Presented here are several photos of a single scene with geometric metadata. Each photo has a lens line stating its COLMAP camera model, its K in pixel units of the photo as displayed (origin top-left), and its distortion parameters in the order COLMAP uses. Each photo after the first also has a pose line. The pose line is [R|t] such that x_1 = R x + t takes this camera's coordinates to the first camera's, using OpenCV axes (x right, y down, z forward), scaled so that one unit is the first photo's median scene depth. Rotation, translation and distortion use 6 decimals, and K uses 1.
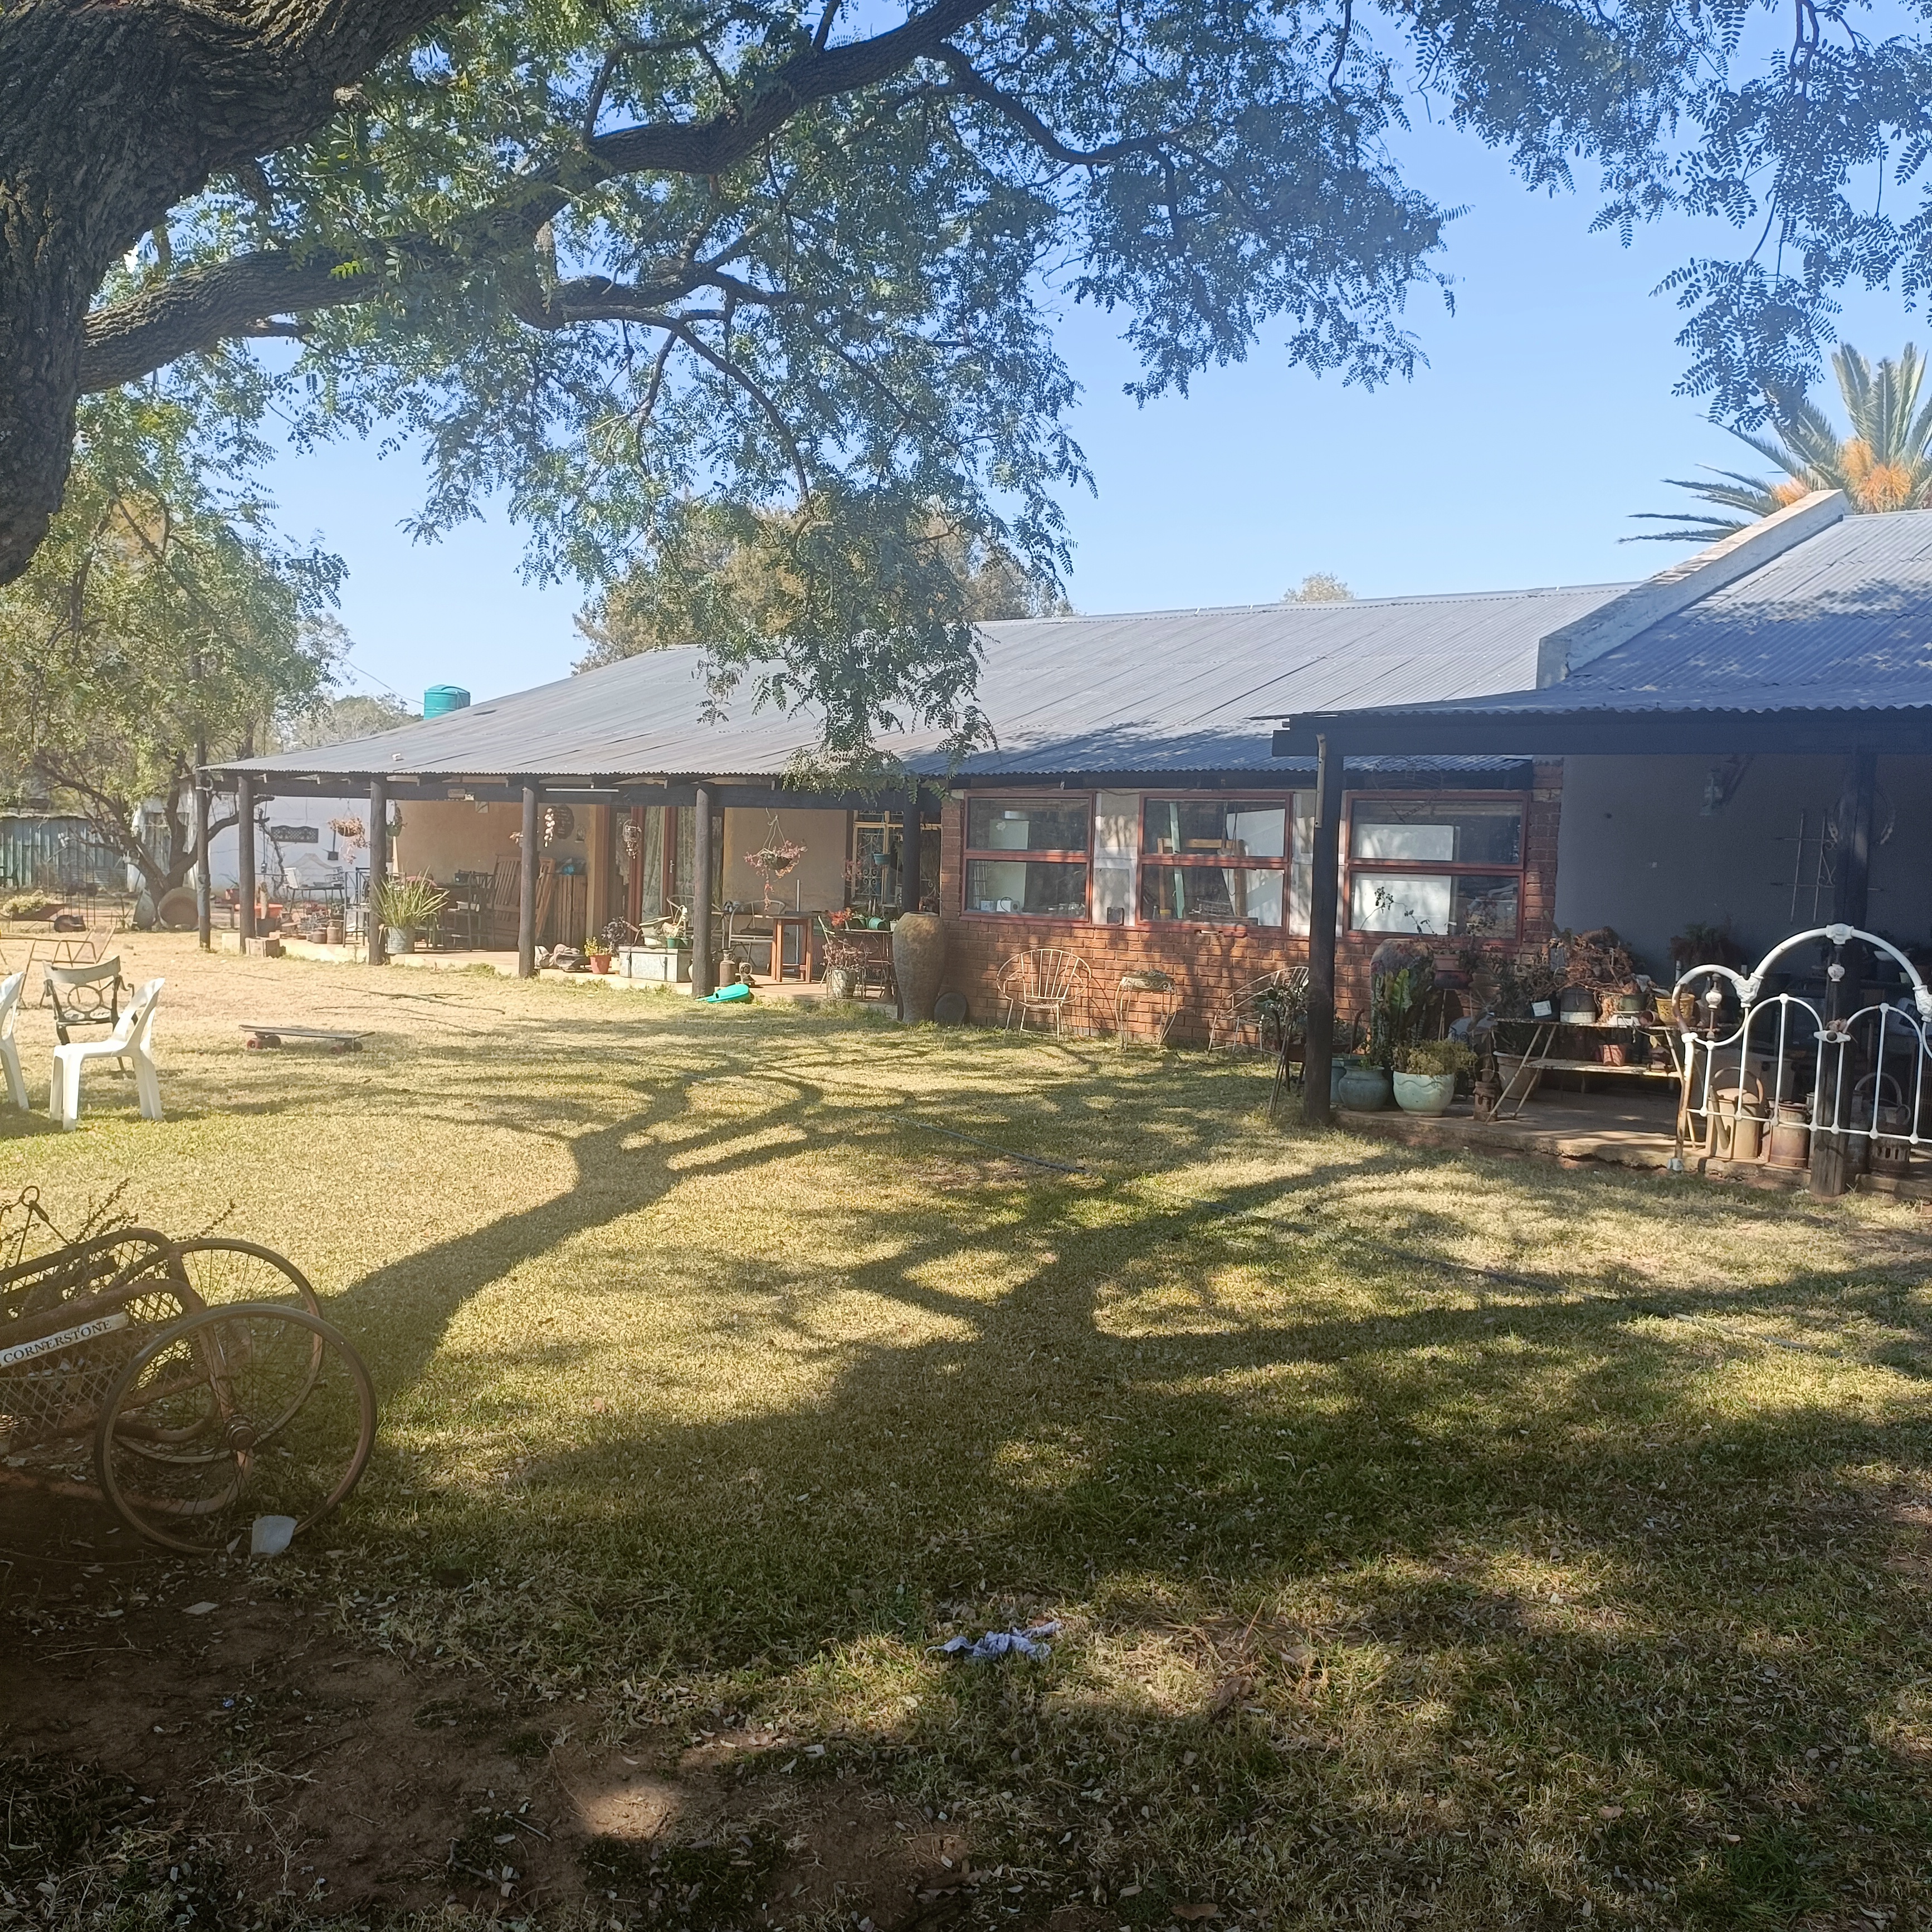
lens RADIAL K [[1806.6, 0, 946.7], [0, 1806.6, 978.0], [0, 0, 1]] dist [0.045866, 0.000000]
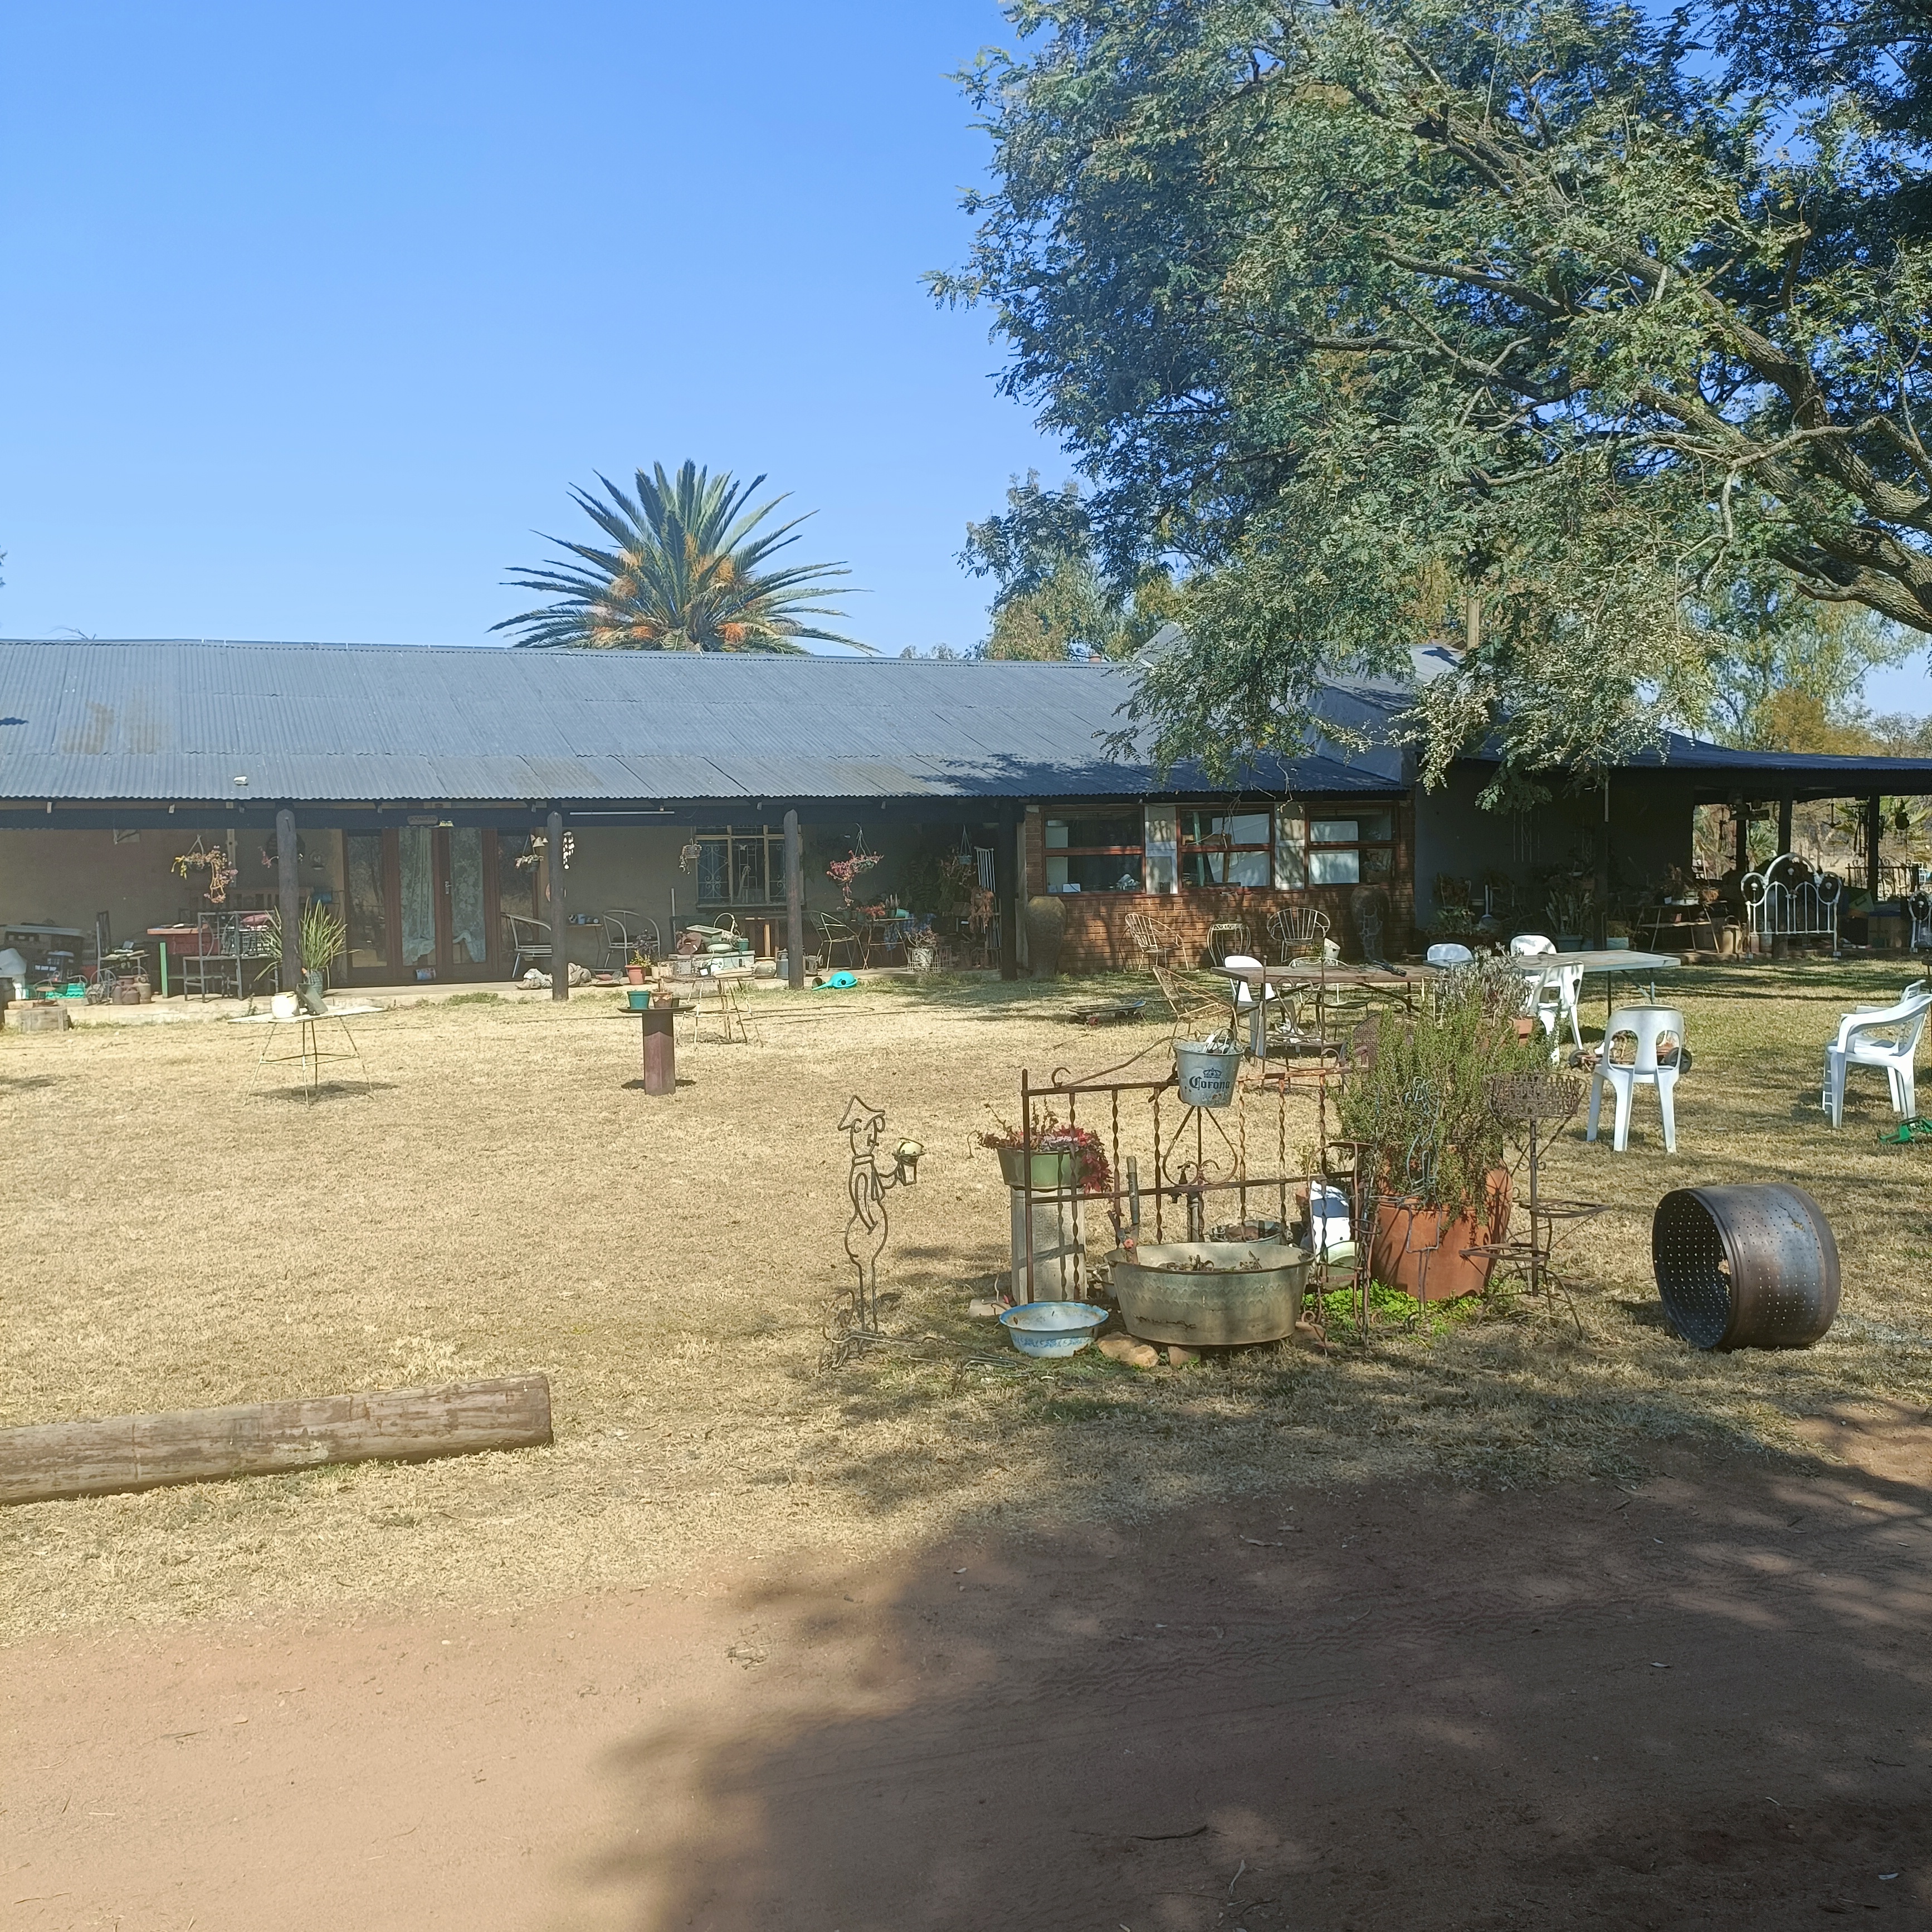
lens RADIAL K [[1806.6, 0, 965.0], [0, 1806.6, 956.9], [0, 0, 1]] dist [0.045866, 0.000000]
pose [[0.526775, -0.092237, 0.844985, -1.051817], [0.097144, 0.994114, 0.047954, -0.053983], [-0.844435, 0.056824, 0.532635, 0.279466]]
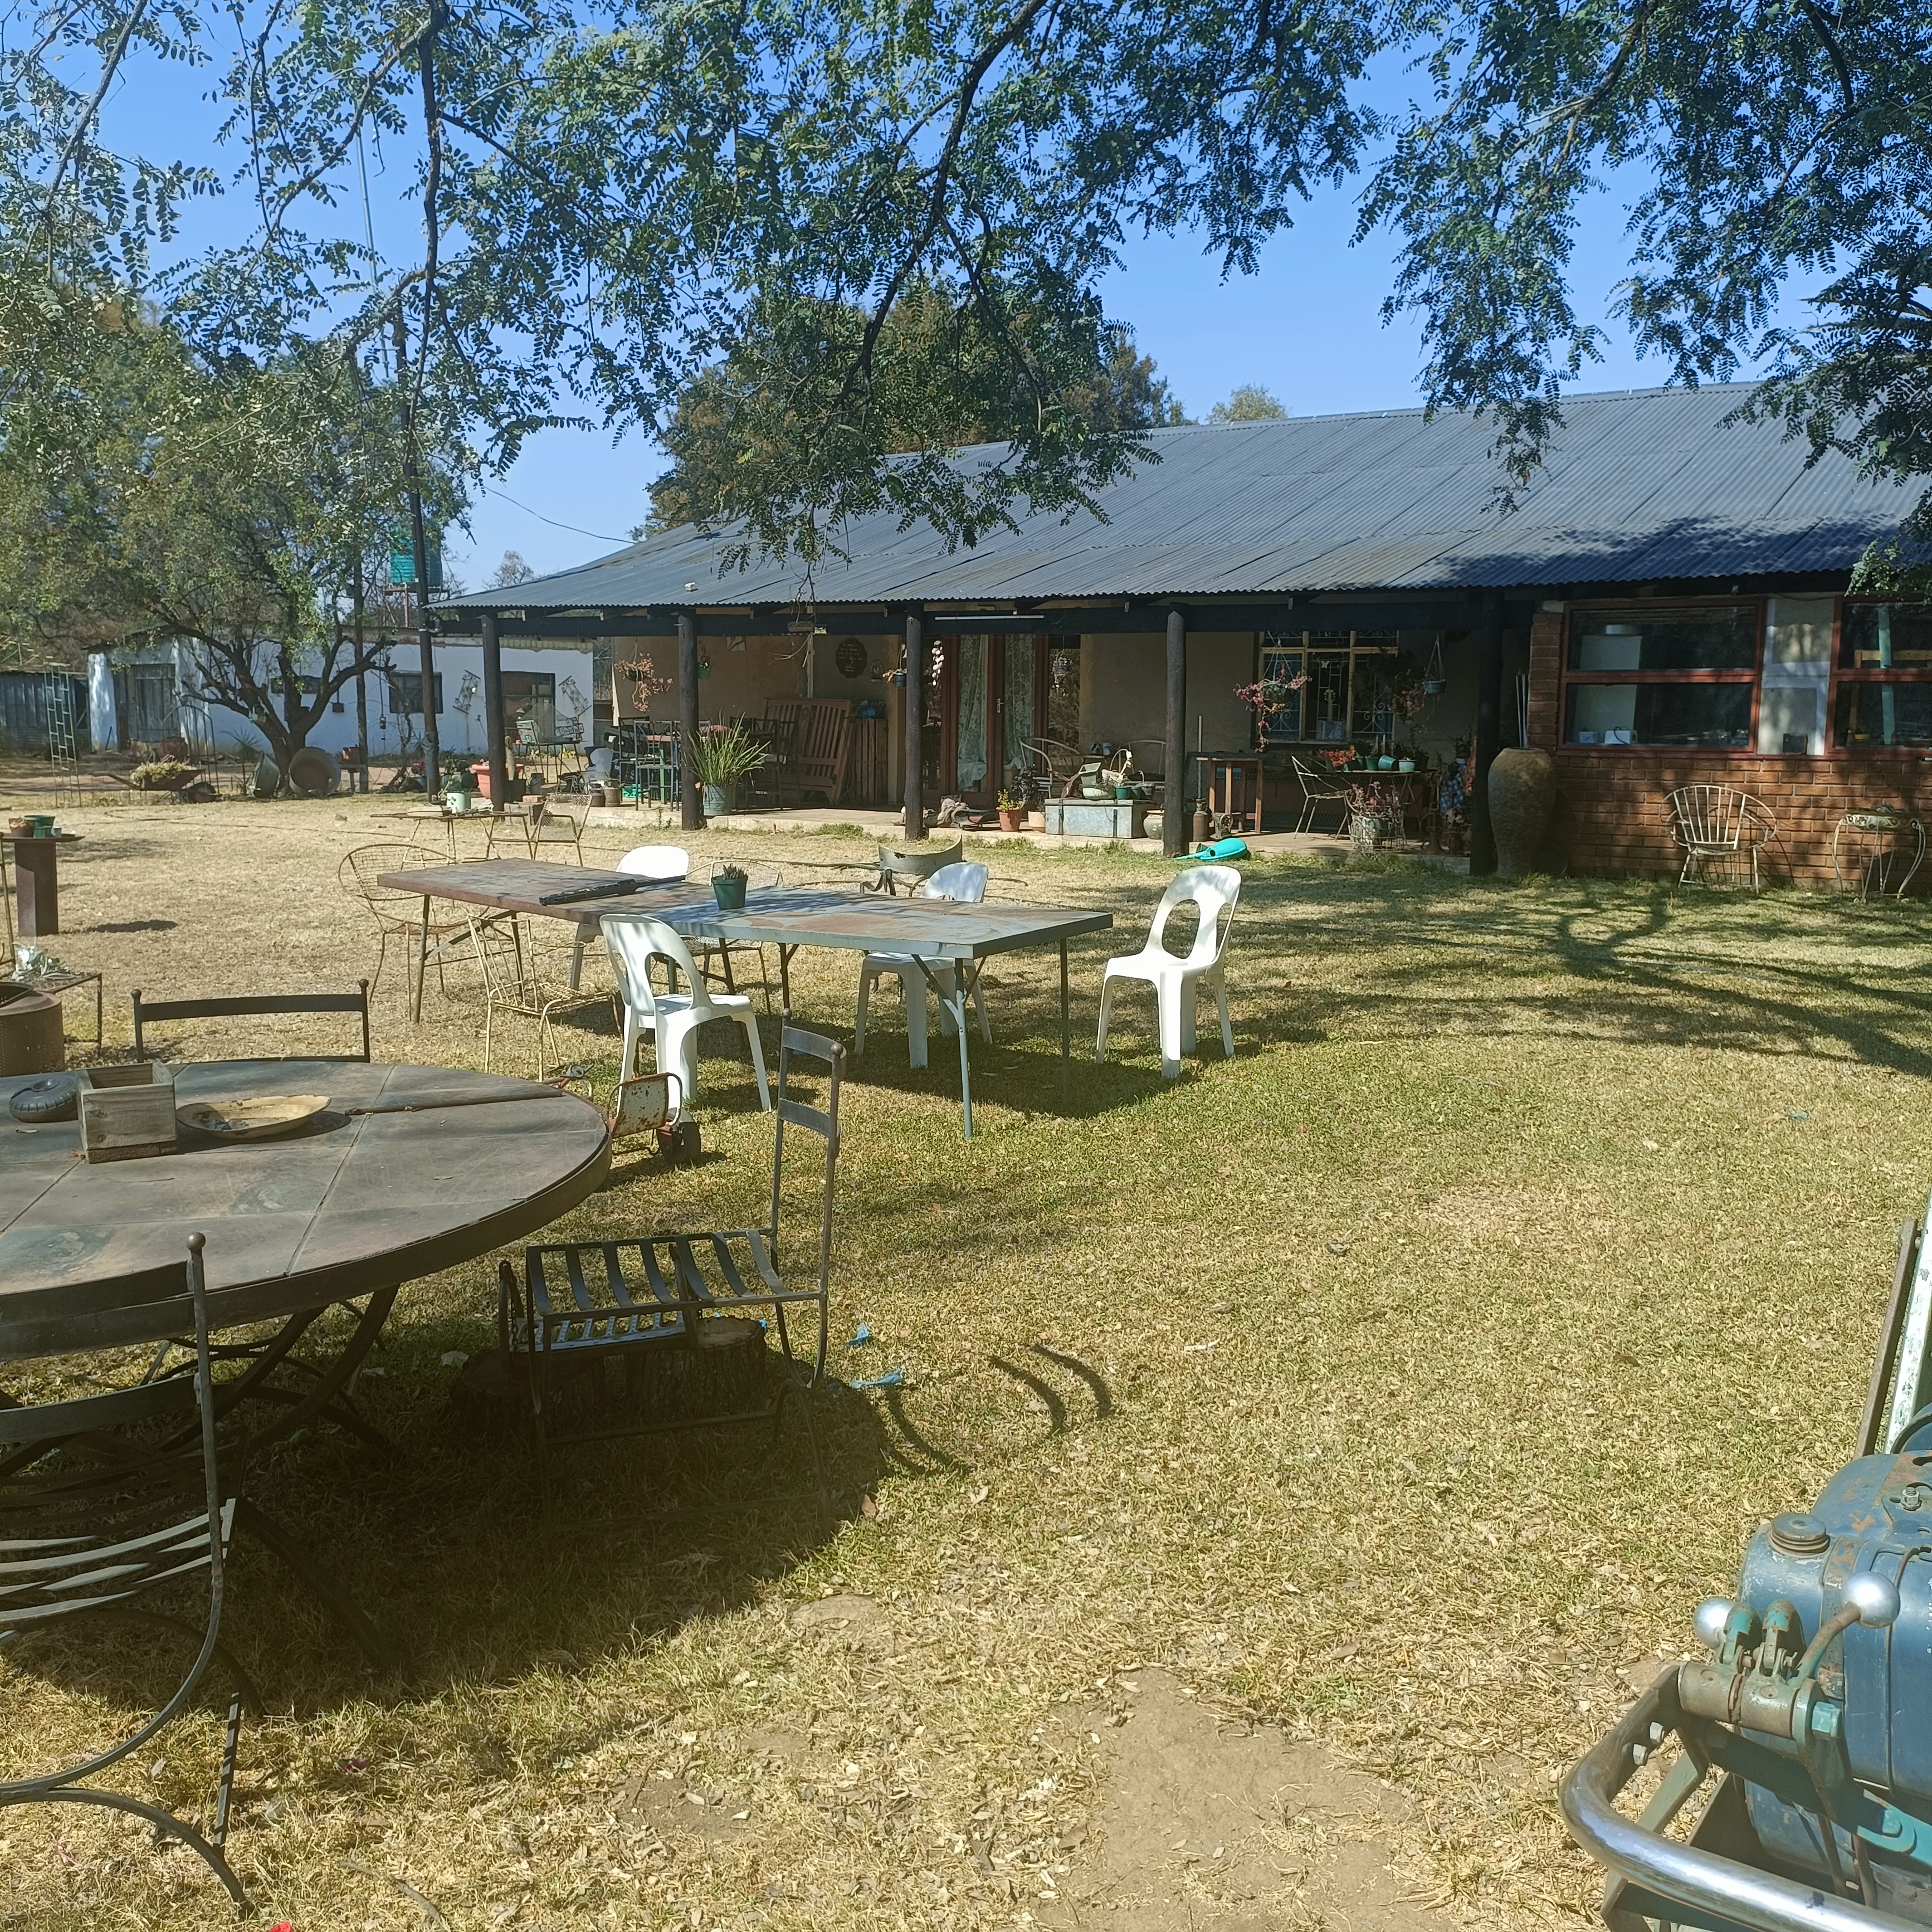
lens RADIAL K [[1806.6, 0, 965.7], [0, 1806.6, 954.1], [0, 0, 1]] dist [0.045866, 0.000000]
pose [[0.993616, -0.043213, 0.104213, -0.323603], [0.034945, 0.996190, 0.079899, -0.014548], [-0.107268, -0.075747, 0.991340, 0.144539]]
